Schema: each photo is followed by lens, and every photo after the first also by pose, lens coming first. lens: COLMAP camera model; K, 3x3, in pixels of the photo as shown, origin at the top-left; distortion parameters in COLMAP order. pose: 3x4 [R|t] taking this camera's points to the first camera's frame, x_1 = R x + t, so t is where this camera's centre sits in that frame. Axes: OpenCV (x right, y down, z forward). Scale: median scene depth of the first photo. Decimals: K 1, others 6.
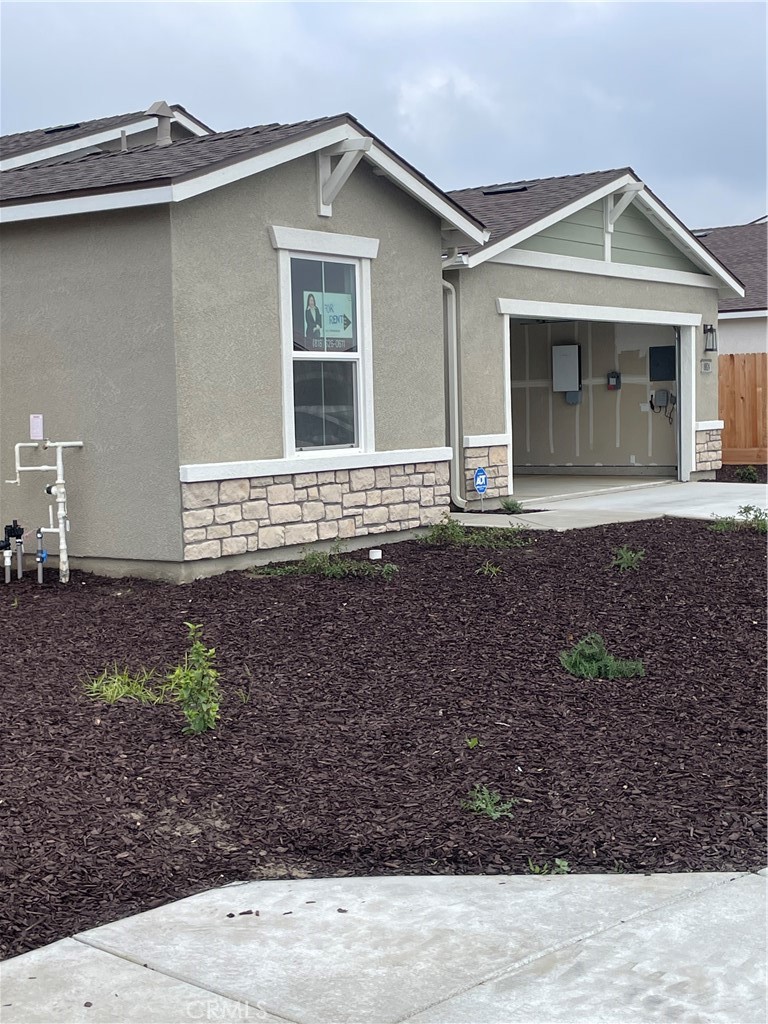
lens RADIAL K [[1475.1, 0, 384.6], [0, 1475.1, 512.4], [0, 0, 1]] dist [0.047338, 0.000000]
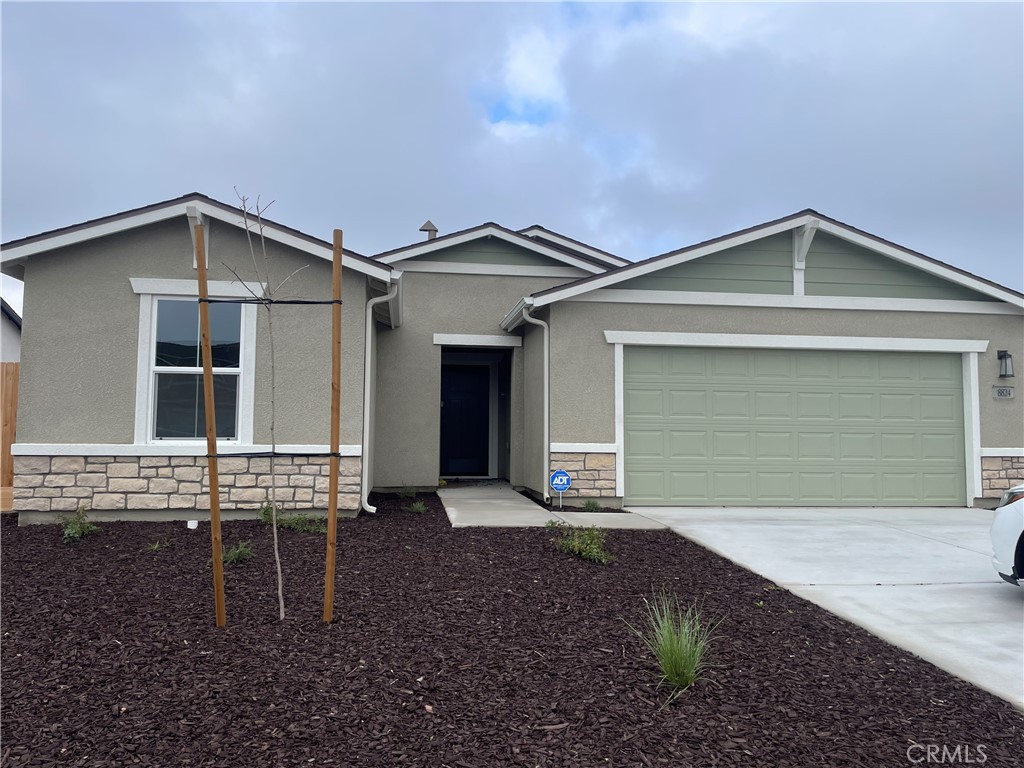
lens RADIAL K [[743.0, 0, 512.1], [0, 743.0, 383.0], [0, 0, 1]] dist [0.038119, -0.008713]
pose [[0.677188, -0.016860, -0.735617, 0.667705], [-0.081675, 0.991837, -0.097920, -0.052360], [0.731263, 0.126392, 0.670283, 0.768576]]
